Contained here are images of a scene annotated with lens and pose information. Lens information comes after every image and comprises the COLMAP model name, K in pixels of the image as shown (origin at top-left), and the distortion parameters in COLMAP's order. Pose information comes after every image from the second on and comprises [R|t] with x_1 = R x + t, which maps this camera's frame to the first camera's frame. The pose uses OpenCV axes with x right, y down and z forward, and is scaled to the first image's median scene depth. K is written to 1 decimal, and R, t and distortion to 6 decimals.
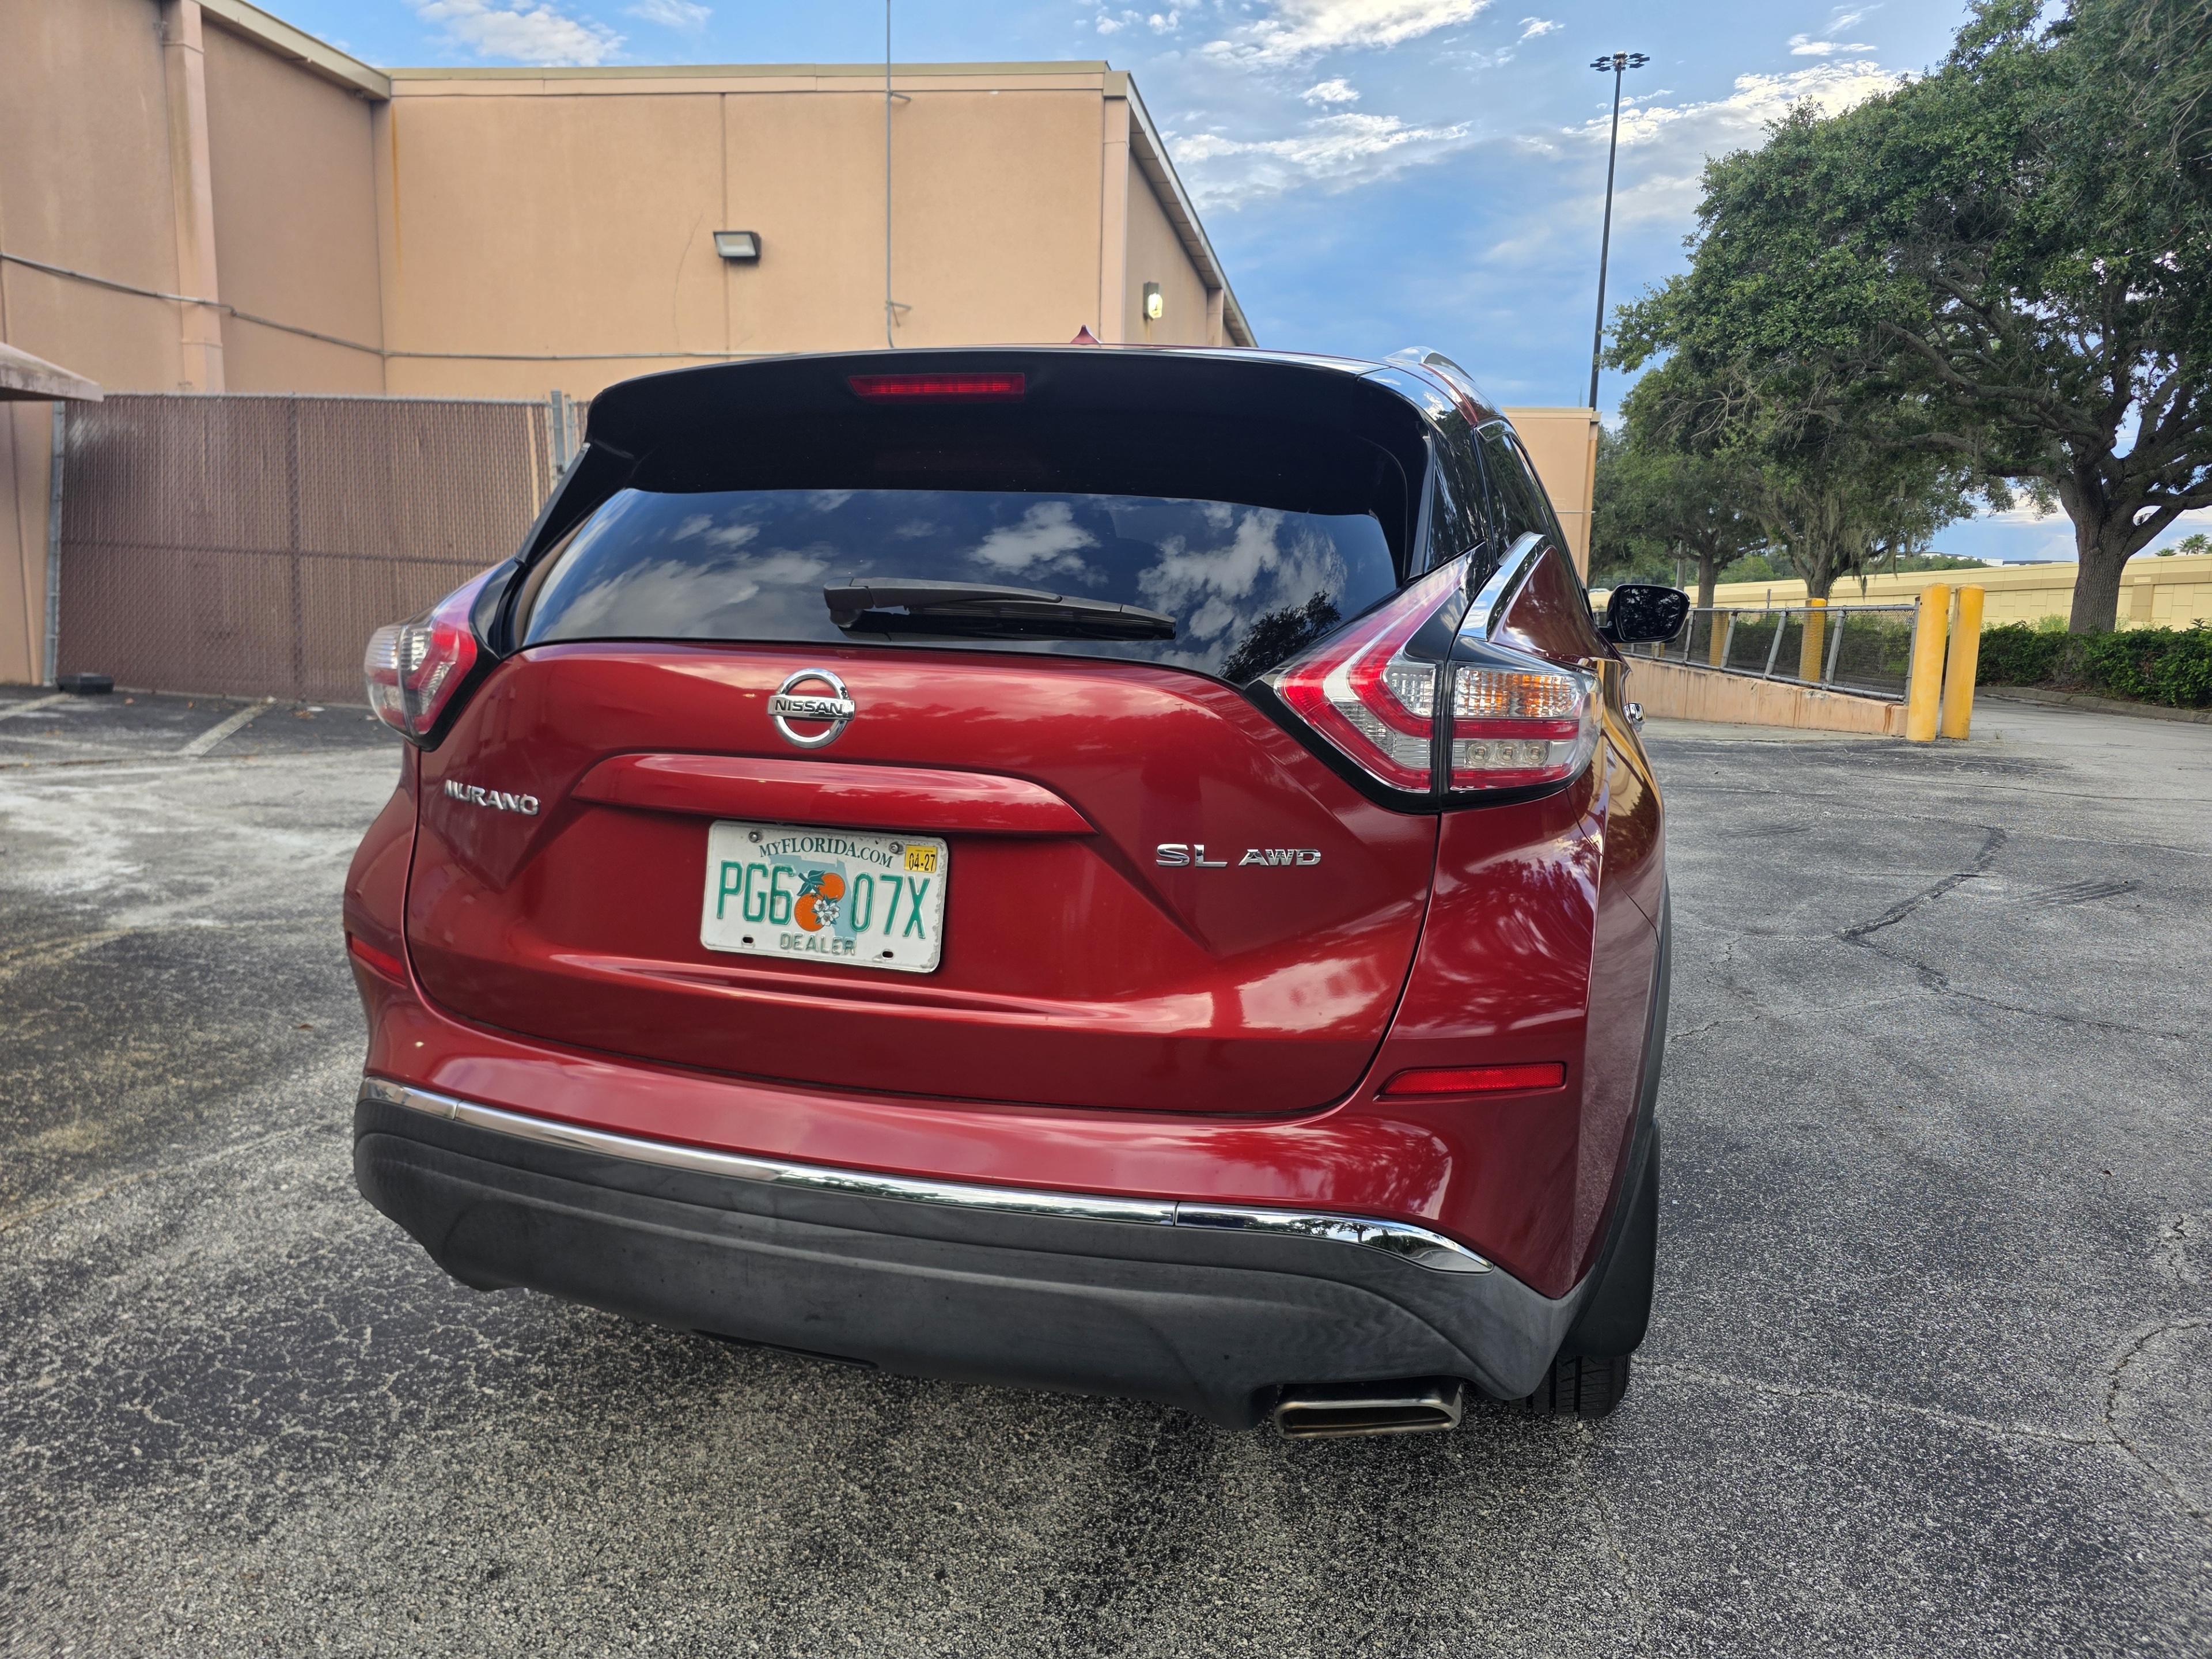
lens RADIAL K [[1514.4, 0, 1133.1], [0, 1514.4, 825.4], [0, 0, 1]] dist [0.049103, -0.043539]
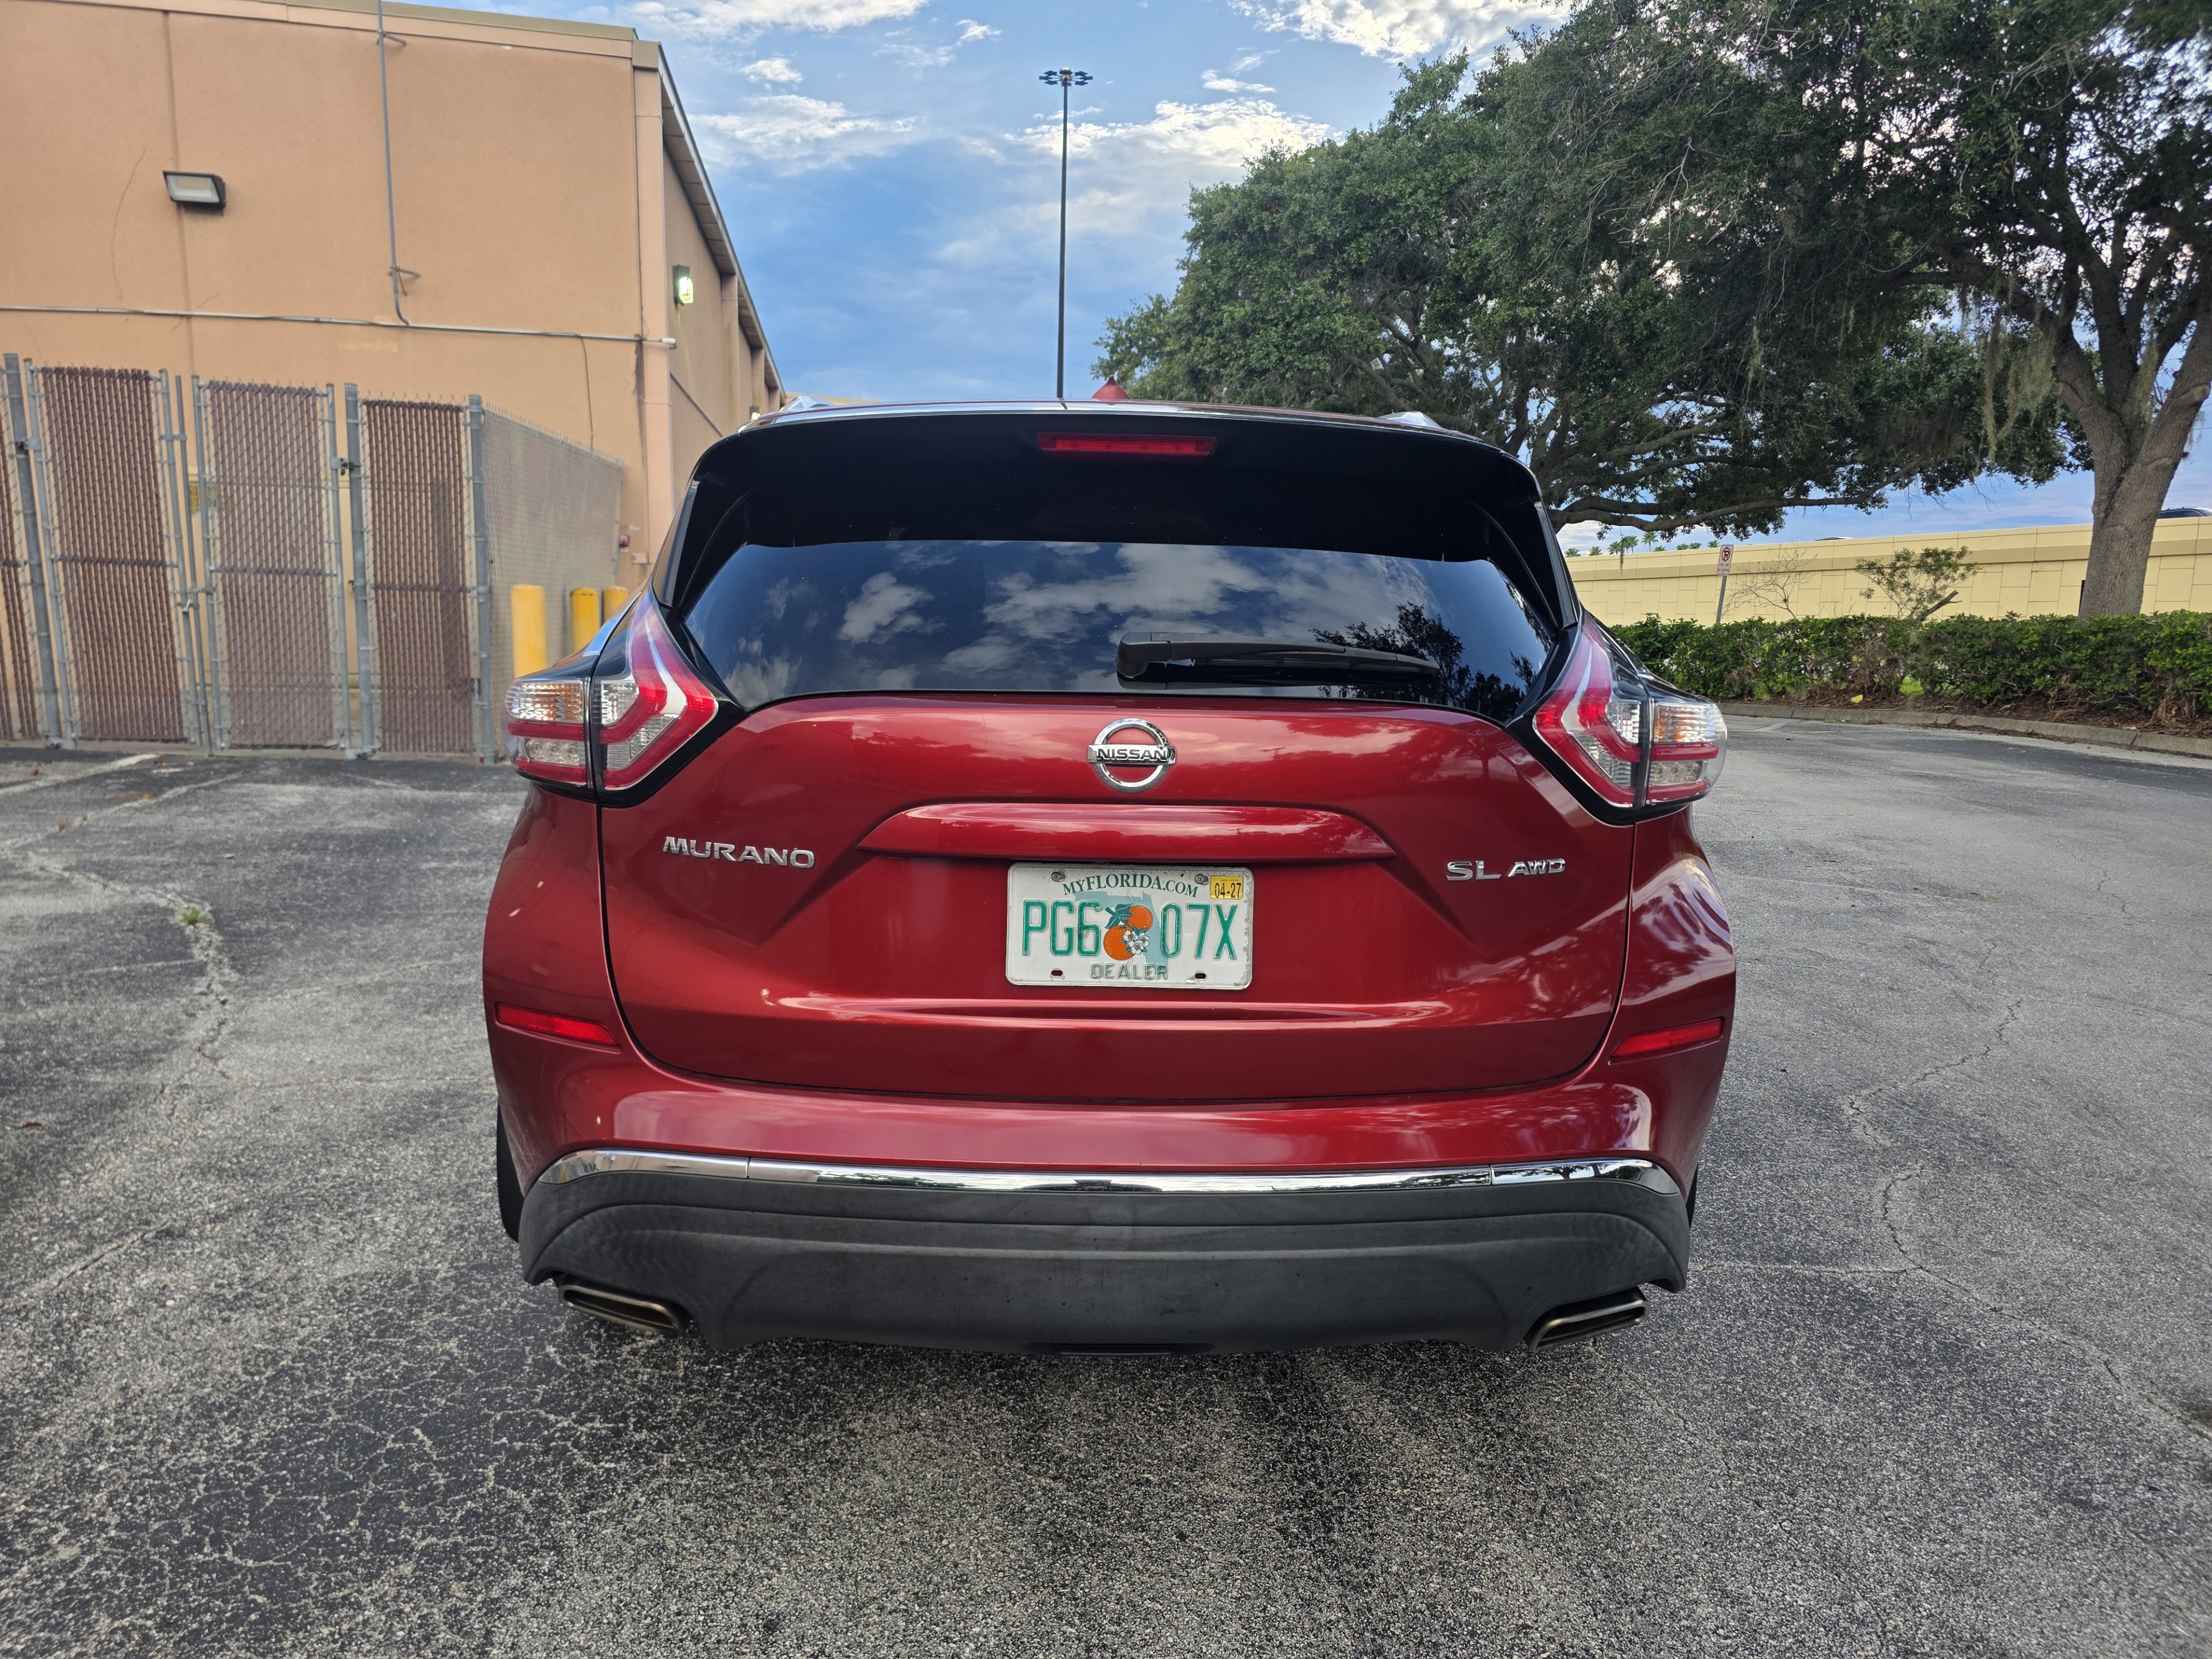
lens RADIAL K [[1504.7, 0, 1131.9], [0, 1504.7, 851.1], [0, 0, 1]] dist [0.054679, -0.047107]
pose [[0.941514, -0.055791, 0.332323, -0.398739], [0.048413, 0.998363, 0.030448, -0.028725], [-0.333478, -0.012578, 0.942674, -0.007338]]
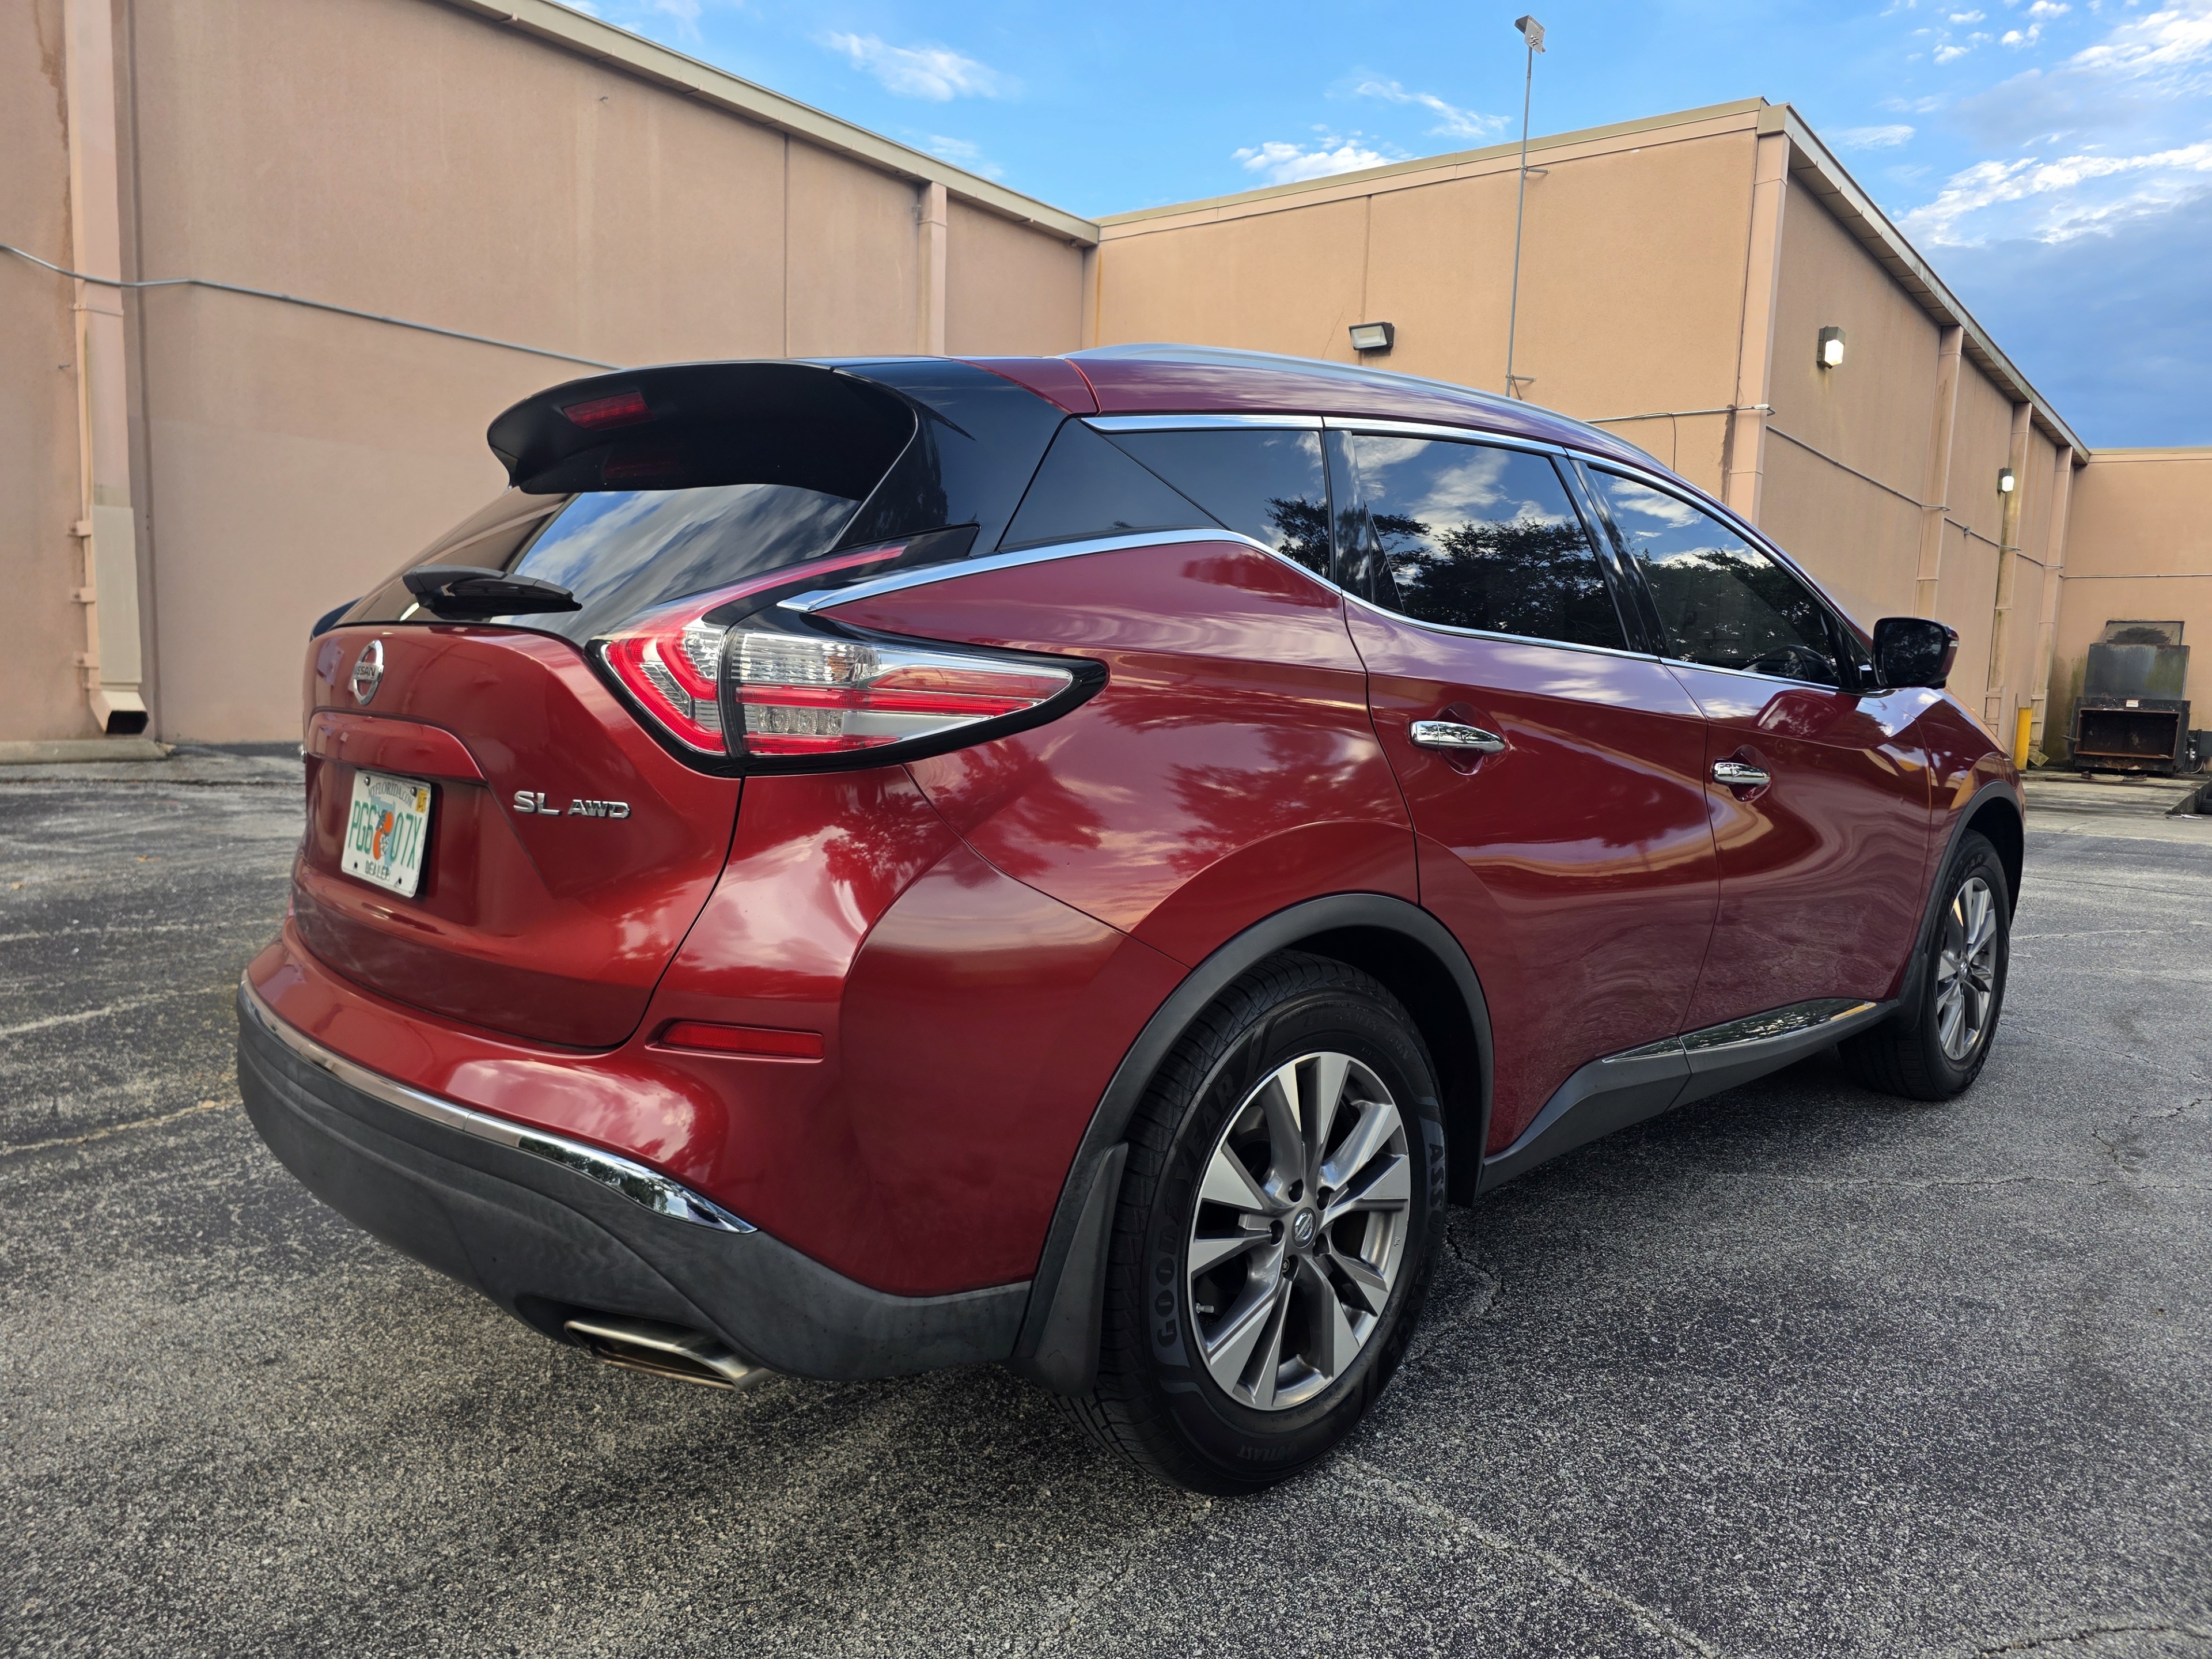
lens RADIAL K [[1519.2, 0, 1121.9], [0, 1519.2, 840.4], [0, 0, 1]] dist [0.040840, -0.030564]
pose [[0.876789, 0.056158, -0.477585, 0.633324], [-0.078929, 0.996495, -0.027728, 0.029714], [0.474353, 0.062007, 0.878148, 0.152477]]
